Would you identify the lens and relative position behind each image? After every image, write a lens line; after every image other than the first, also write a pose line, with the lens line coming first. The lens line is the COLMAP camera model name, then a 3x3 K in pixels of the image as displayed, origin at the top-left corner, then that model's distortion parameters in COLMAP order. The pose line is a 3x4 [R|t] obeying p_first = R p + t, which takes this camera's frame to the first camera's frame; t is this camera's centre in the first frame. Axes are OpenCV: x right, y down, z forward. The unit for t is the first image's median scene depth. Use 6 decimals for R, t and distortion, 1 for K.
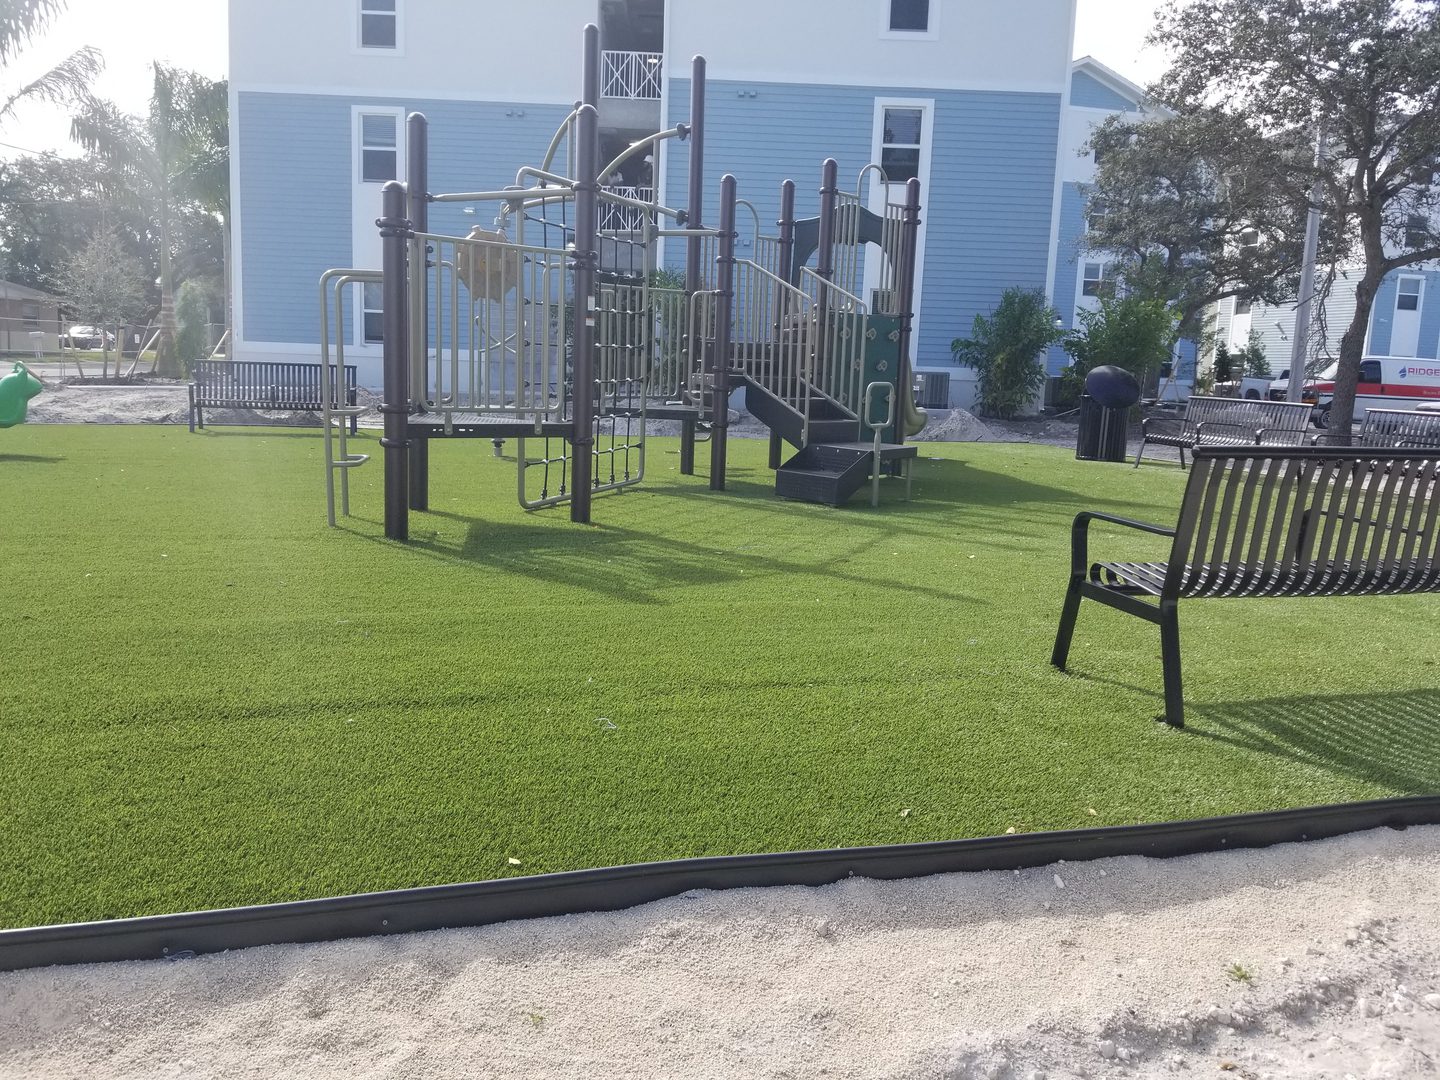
lens RADIAL K [[1118.3, 0, 694.6], [0, 1118.3, 536.3], [0, 0, 1]] dist [0.099166, -0.161595]
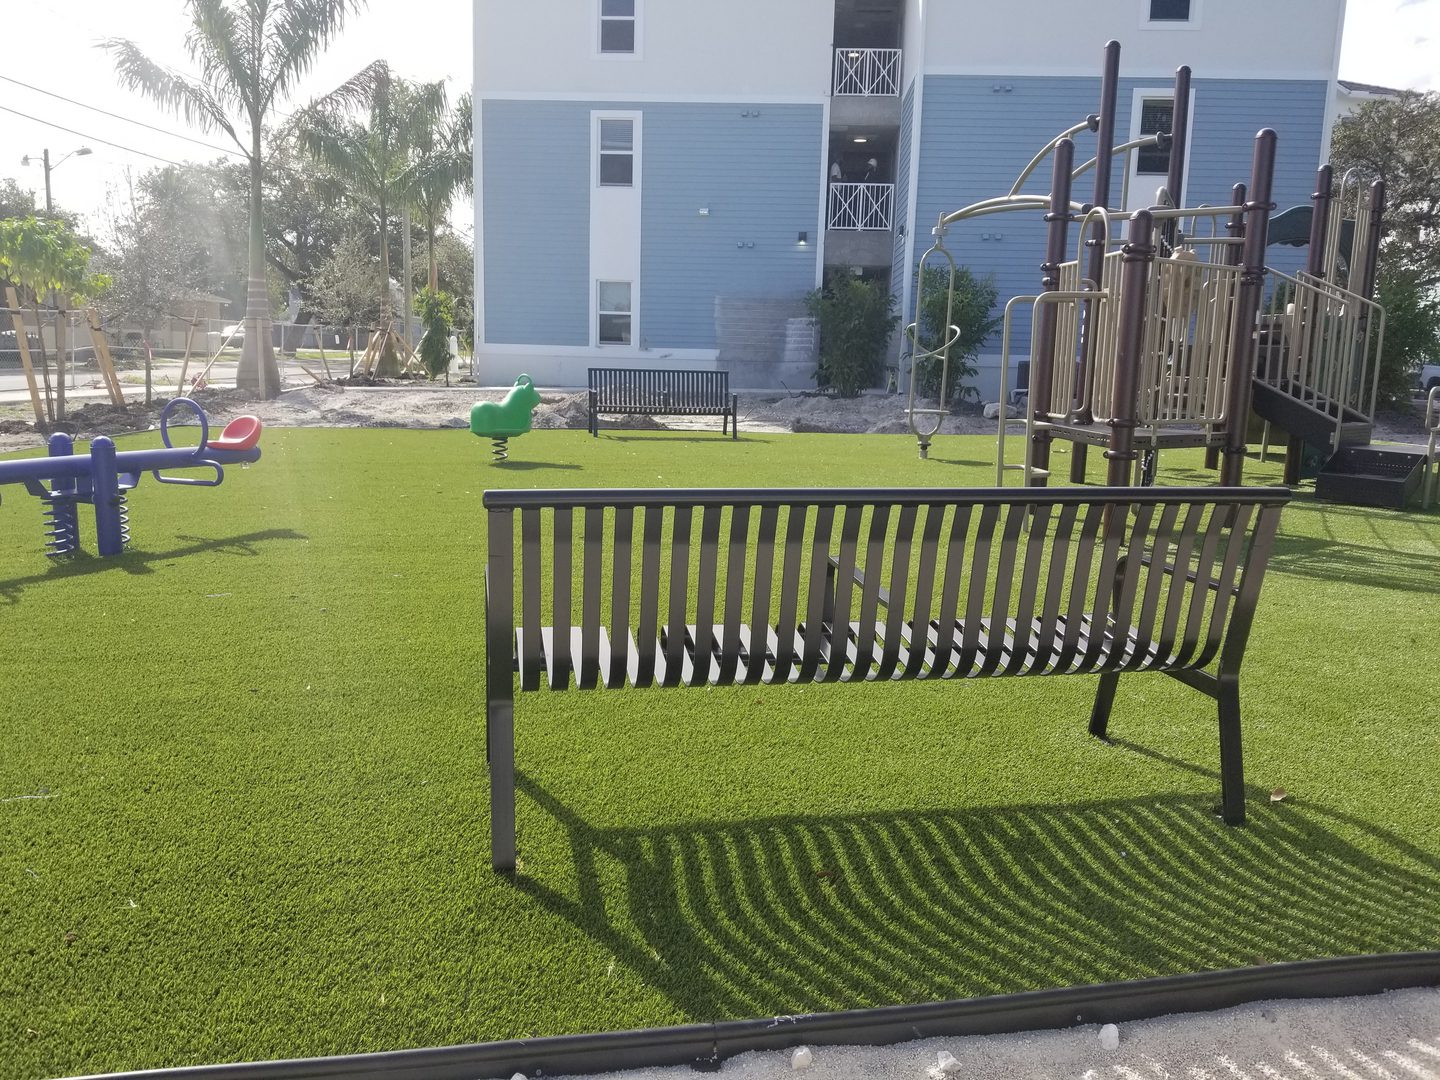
lens RADIAL K [[1118.3, 0, 694.6], [0, 1118.3, 536.3], [0, 0, 1]] dist [0.099166, -0.161595]
pose [[0.997218, 0.005143, -0.074365, -0.143608], [-0.004762, 0.999975, 0.005297, -0.003079], [0.074390, -0.004928, 0.997217, -0.010025]]
